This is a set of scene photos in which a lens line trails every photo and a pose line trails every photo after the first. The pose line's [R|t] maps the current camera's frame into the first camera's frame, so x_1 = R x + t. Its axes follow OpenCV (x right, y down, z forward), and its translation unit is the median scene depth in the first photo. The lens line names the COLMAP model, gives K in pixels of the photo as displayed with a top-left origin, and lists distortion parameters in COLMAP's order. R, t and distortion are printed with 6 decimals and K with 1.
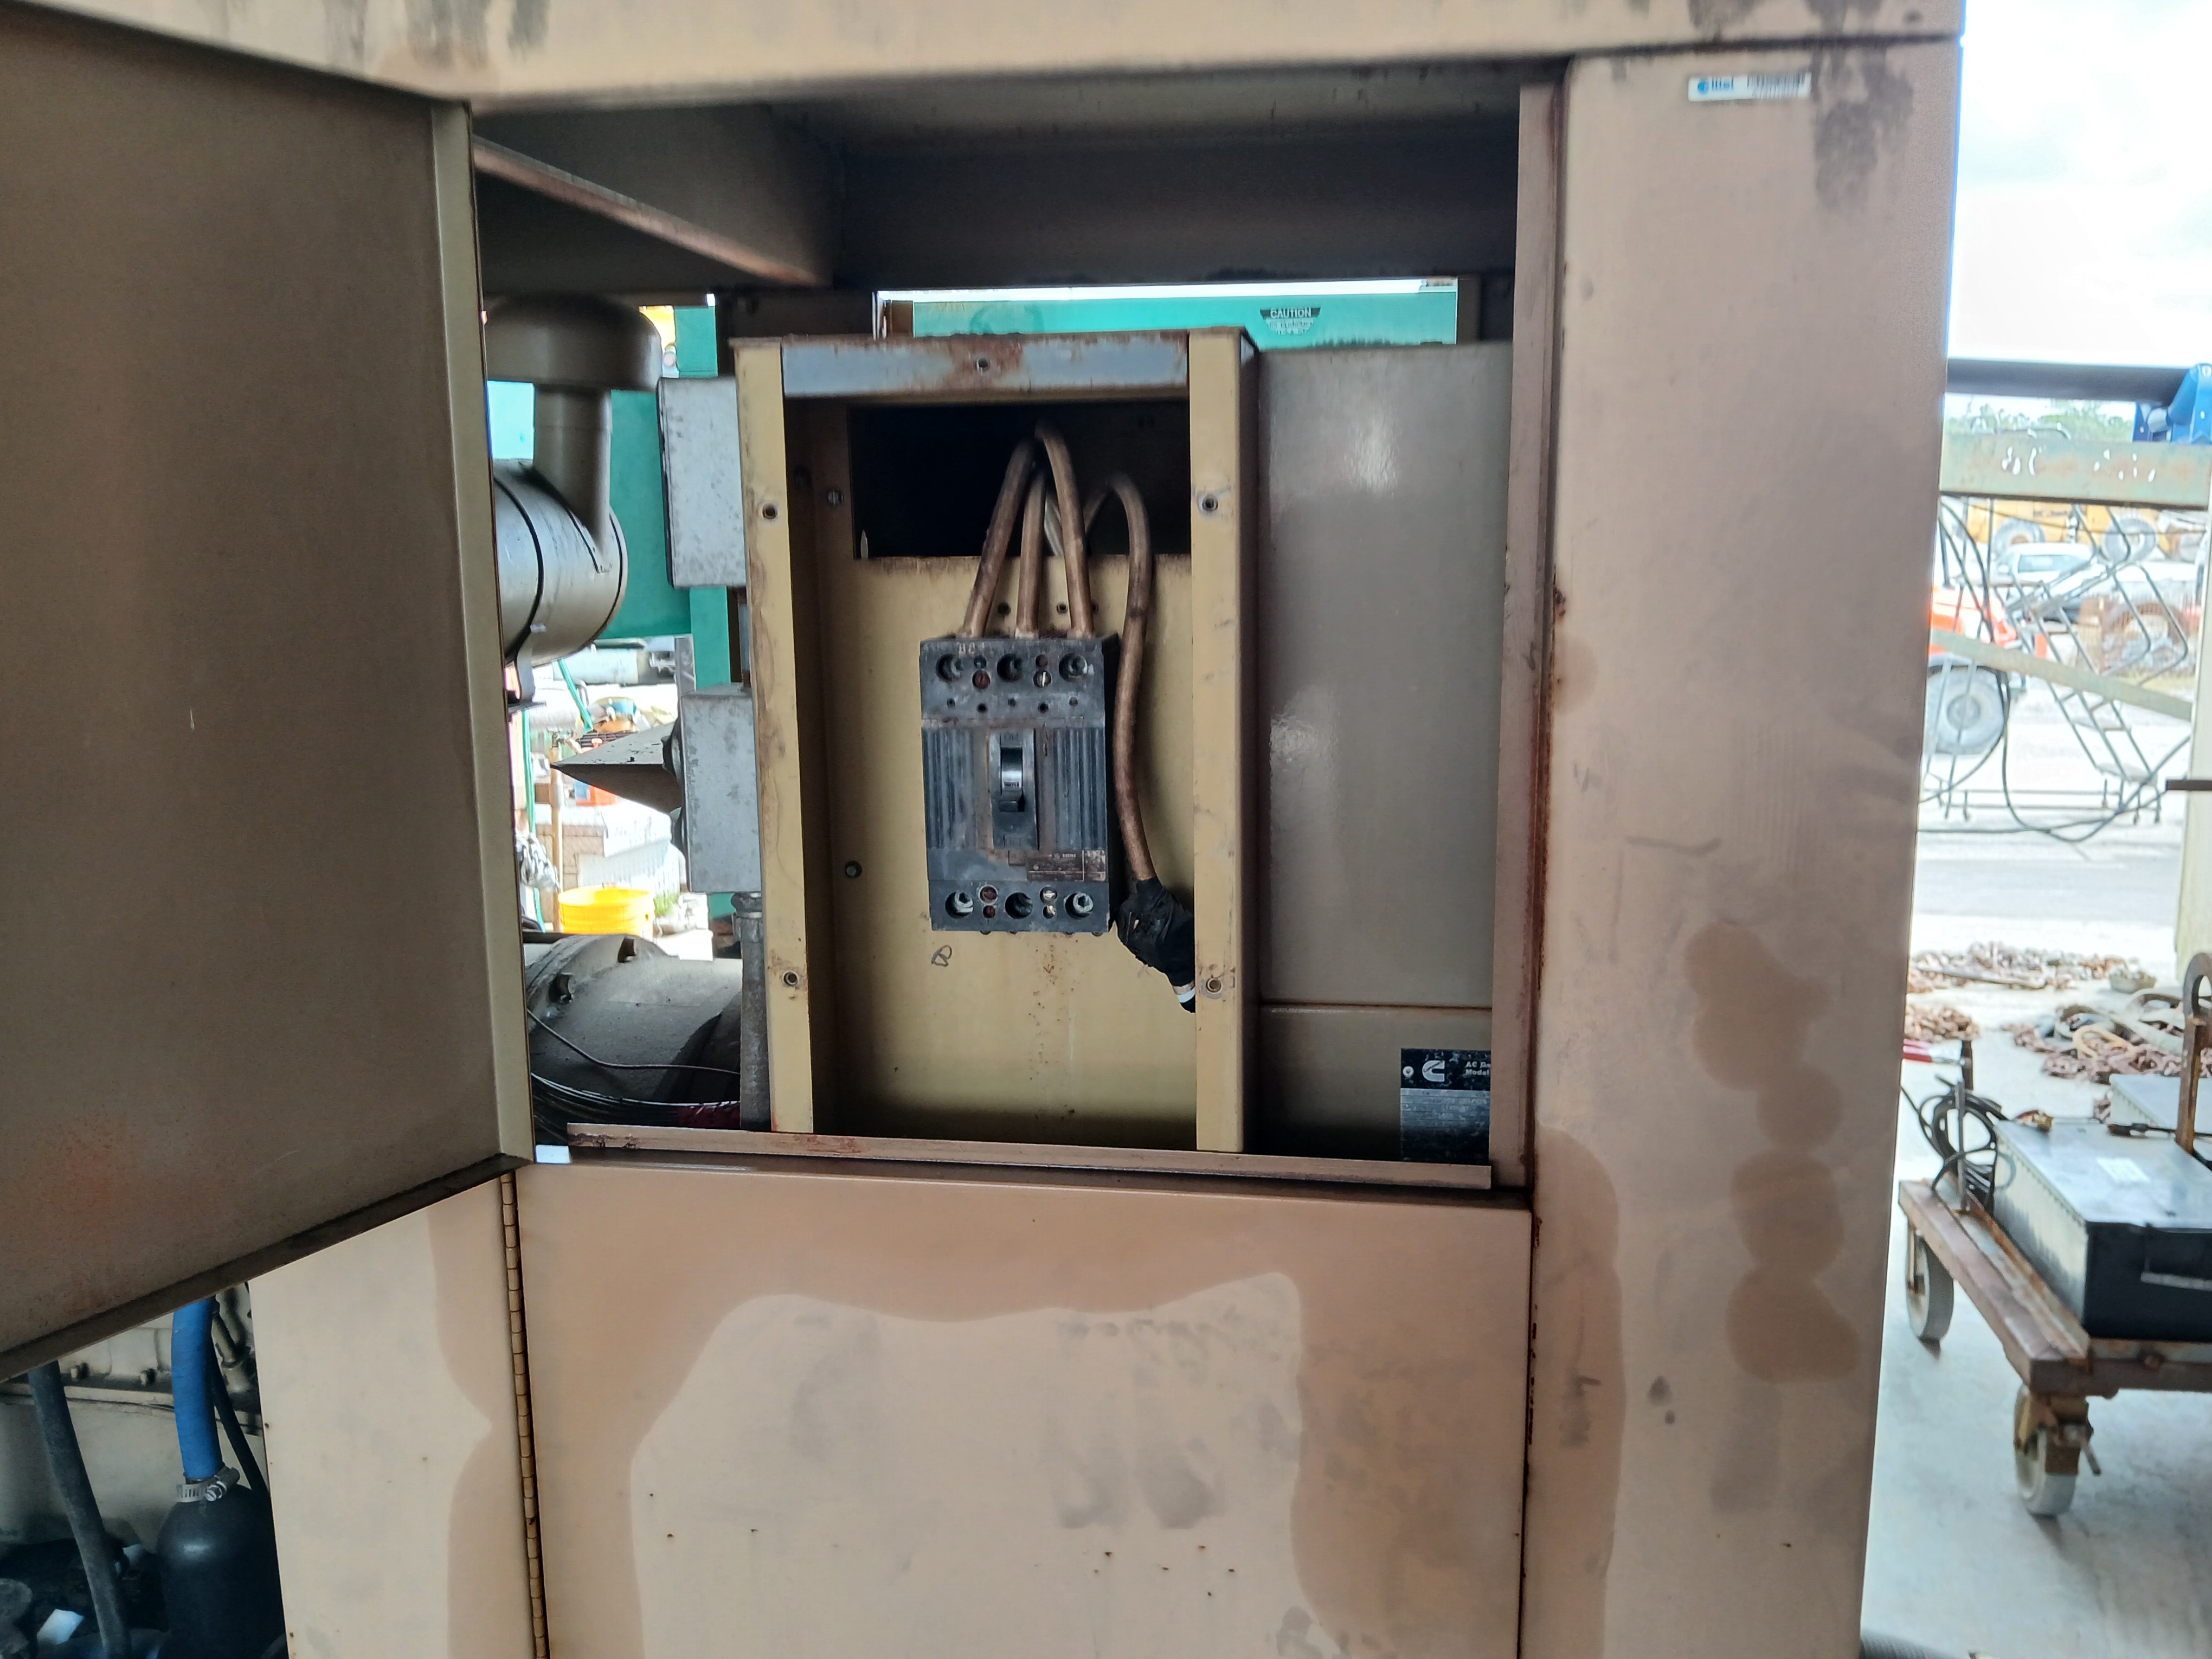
lens RADIAL K [[1721.5, 0, 1103.4], [0, 1721.5, 791.4], [0, 0, 1]] dist [0.059633, -0.123546]
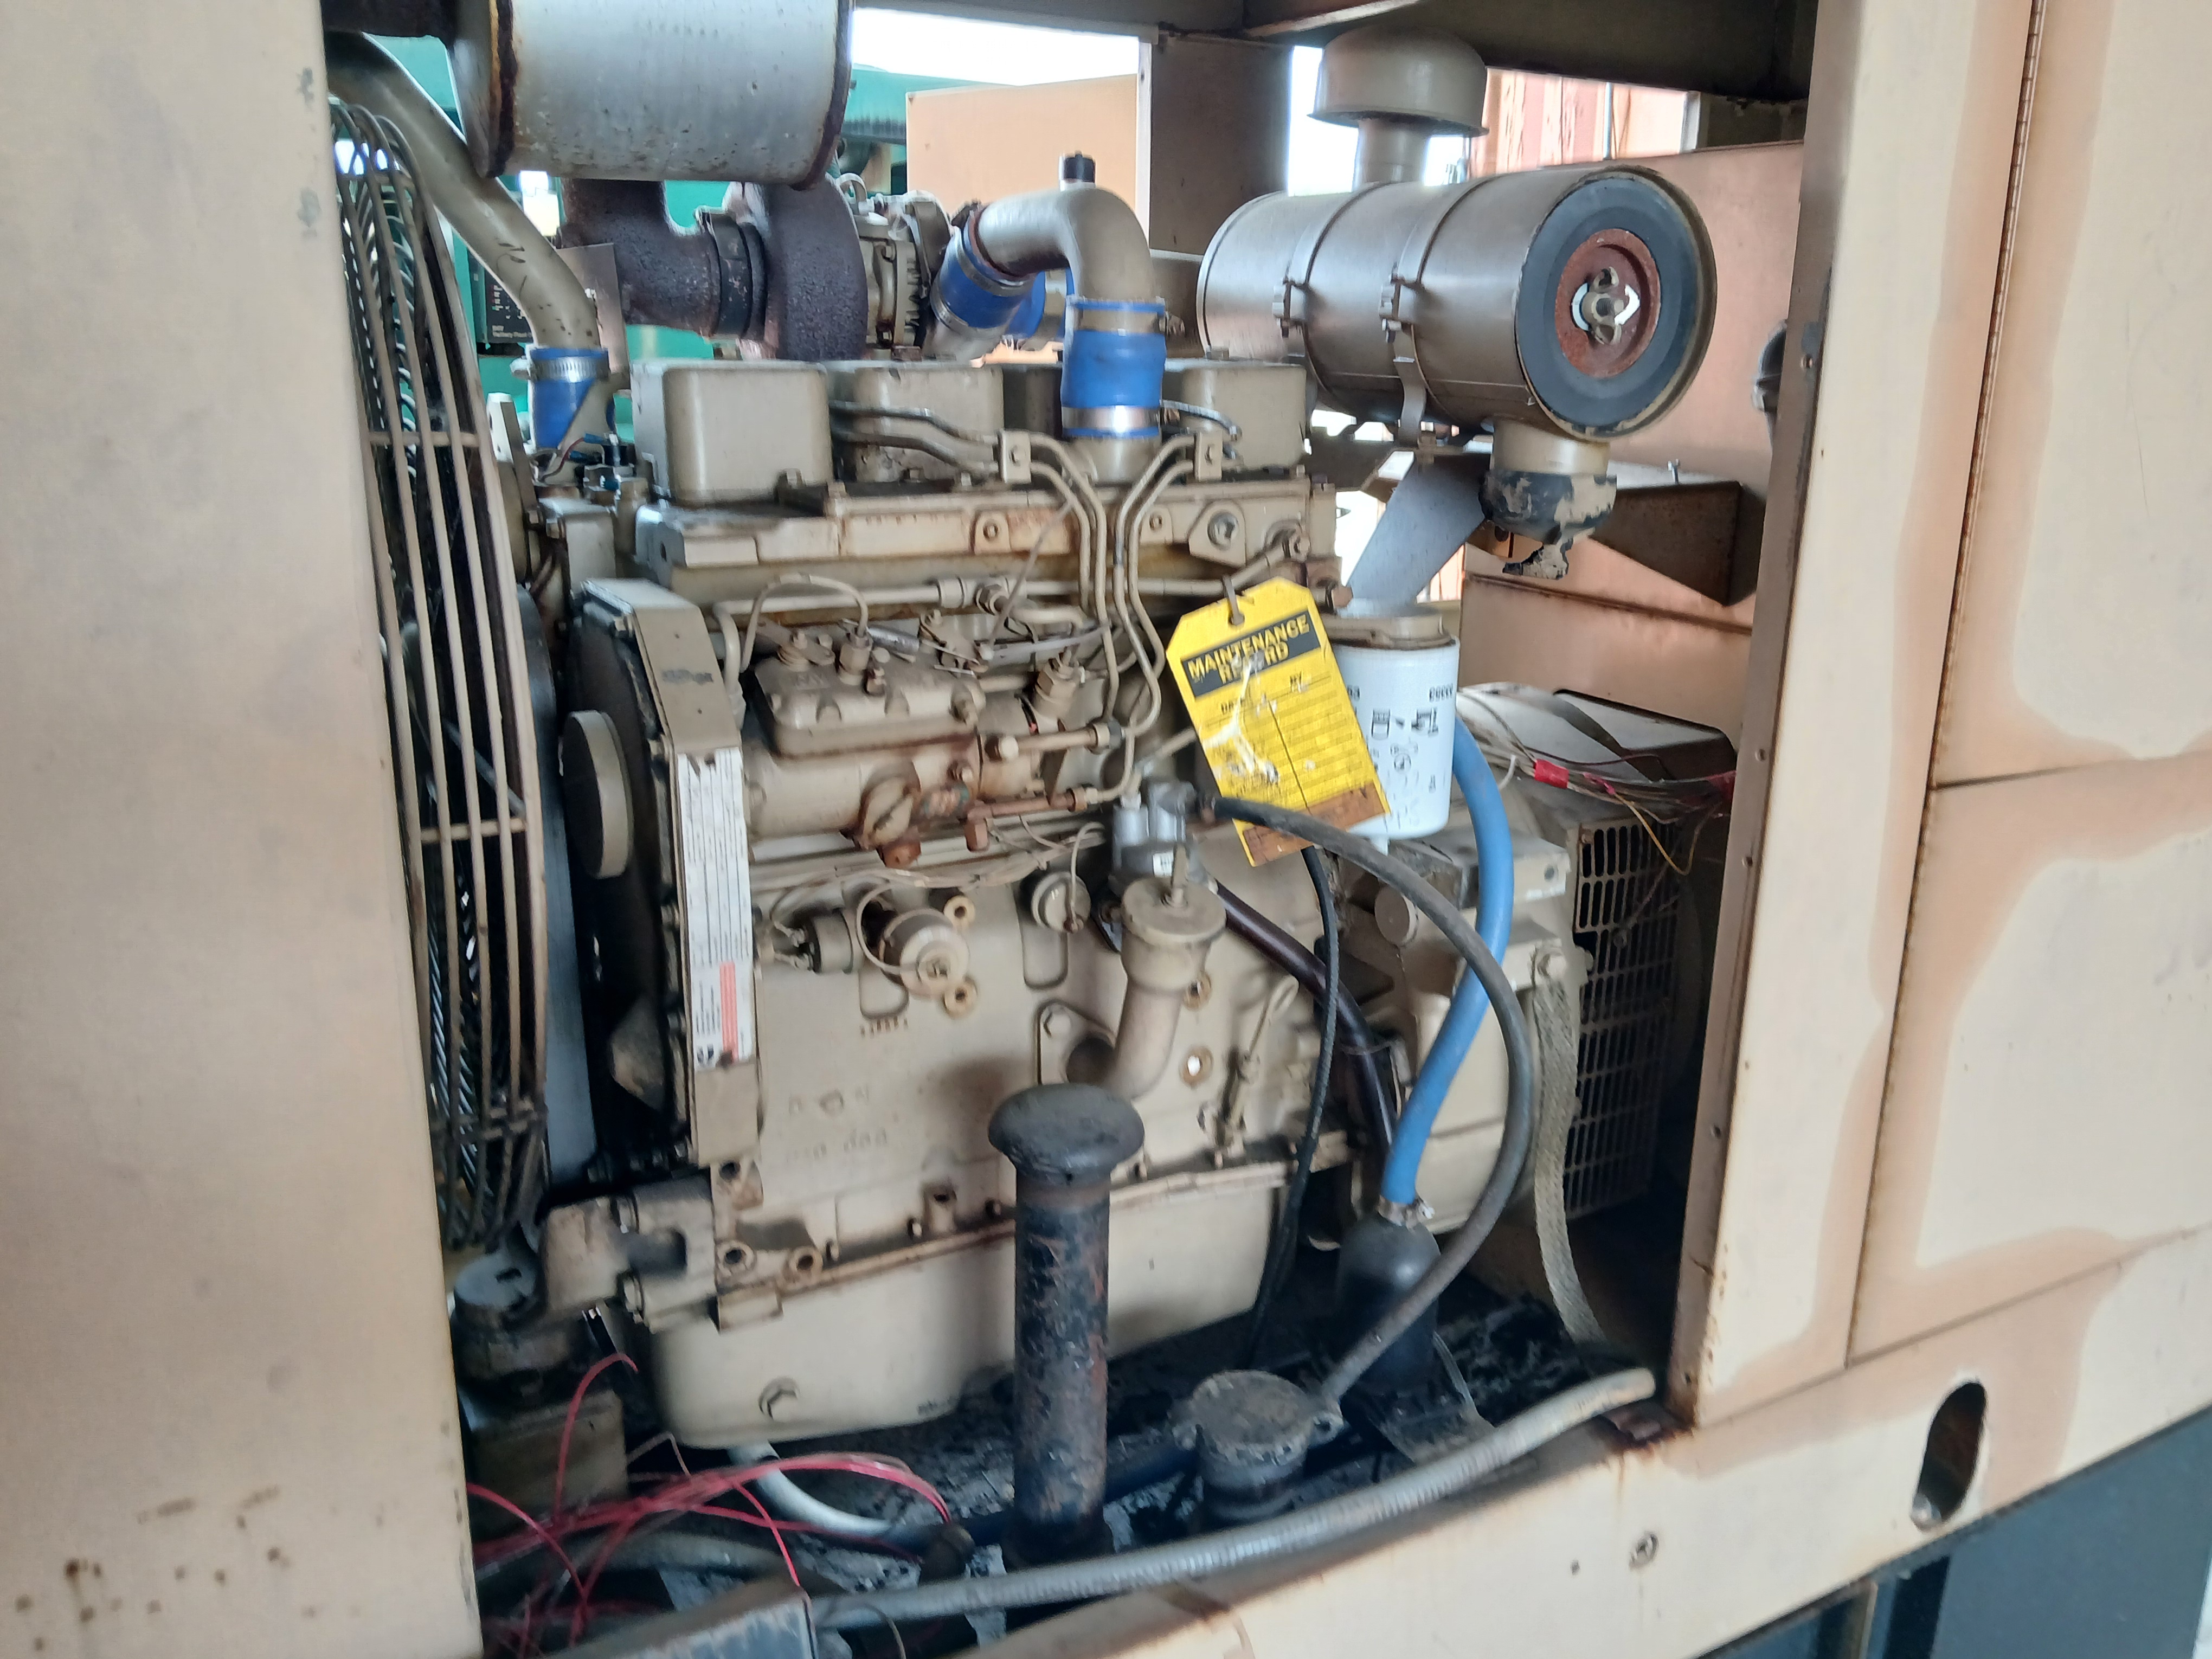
lens RADIAL K [[1737.0, 0, 1114.7], [0, 1737.0, 801.2], [0, 0, 1]] dist [0.064817, -0.118376]
pose [[0.796773, -0.138992, 0.588077, -1.605061], [0.067406, 0.987557, 0.142082, 0.003649], [-0.600508, -0.073567, 0.796228, 0.375142]]
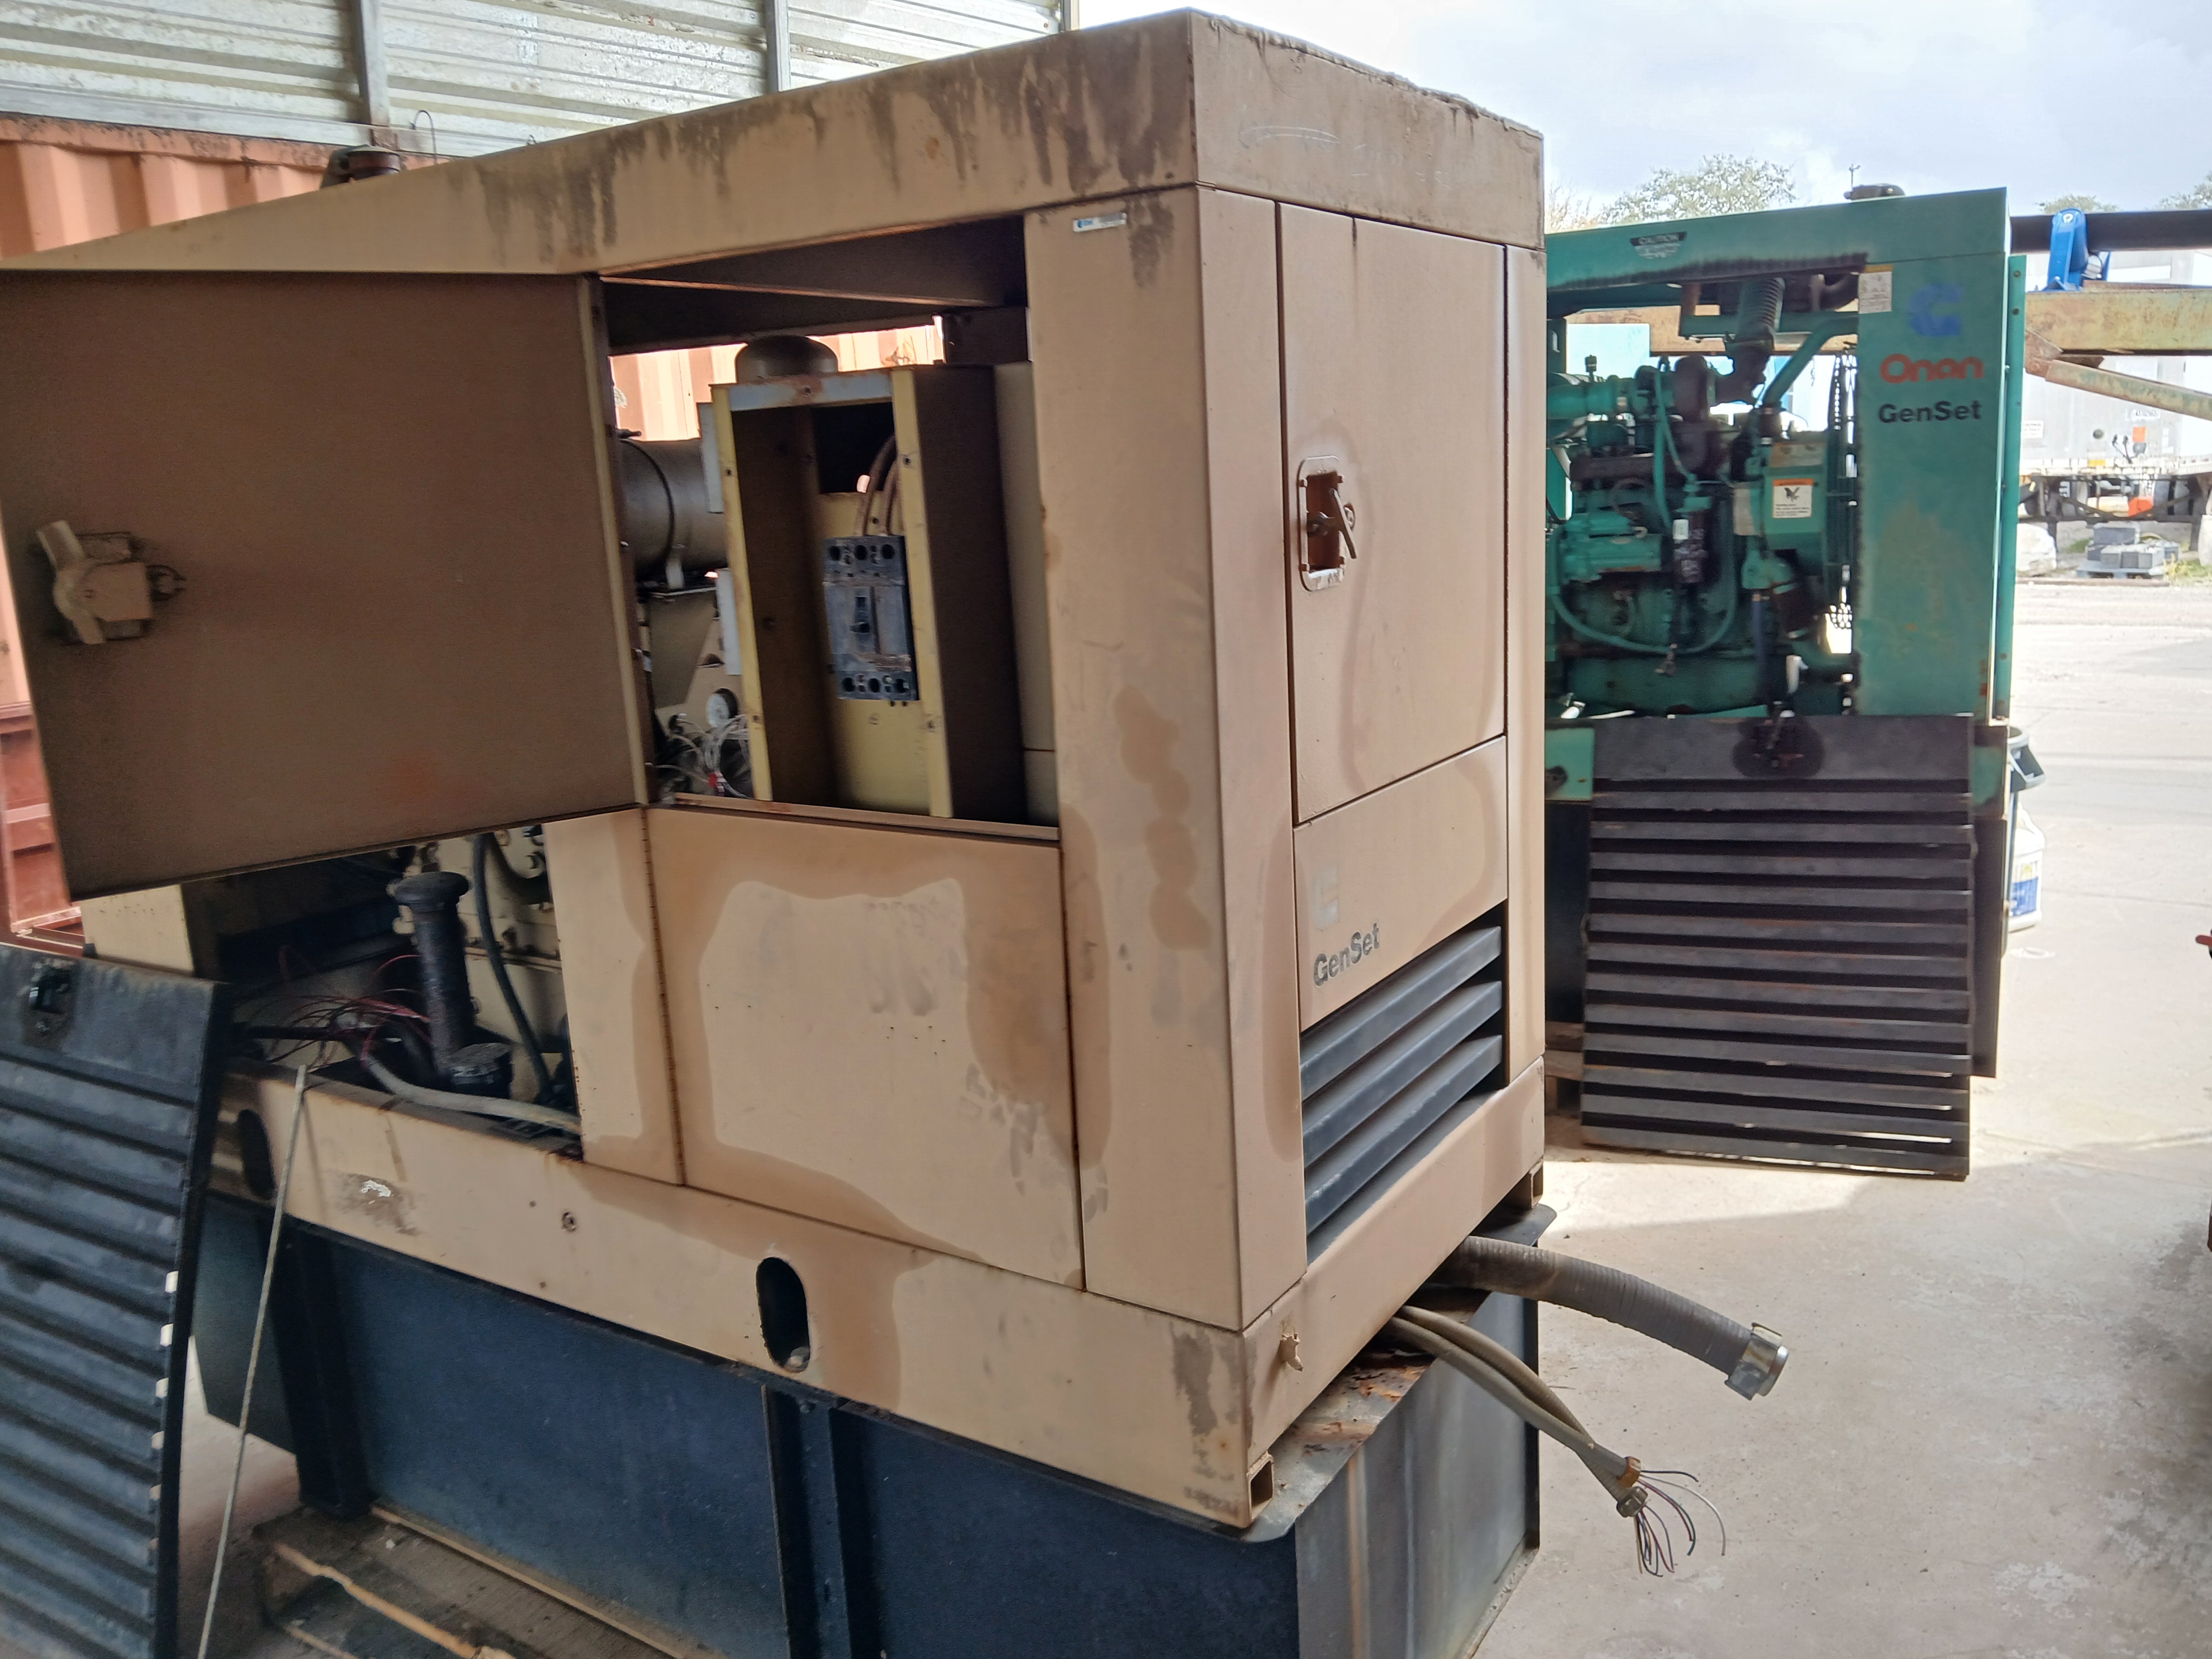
lens RADIAL K [[1699.1, 0, 1153.7], [0, 1699.1, 823.5], [0, 0, 1]] dist [0.066155, -0.123525]
pose [[0.913701, 0.046823, -0.403681, 1.023677], [-0.018632, 0.997122, 0.073485, 0.079983], [0.405961, -0.059622, 0.911944, -0.570500]]
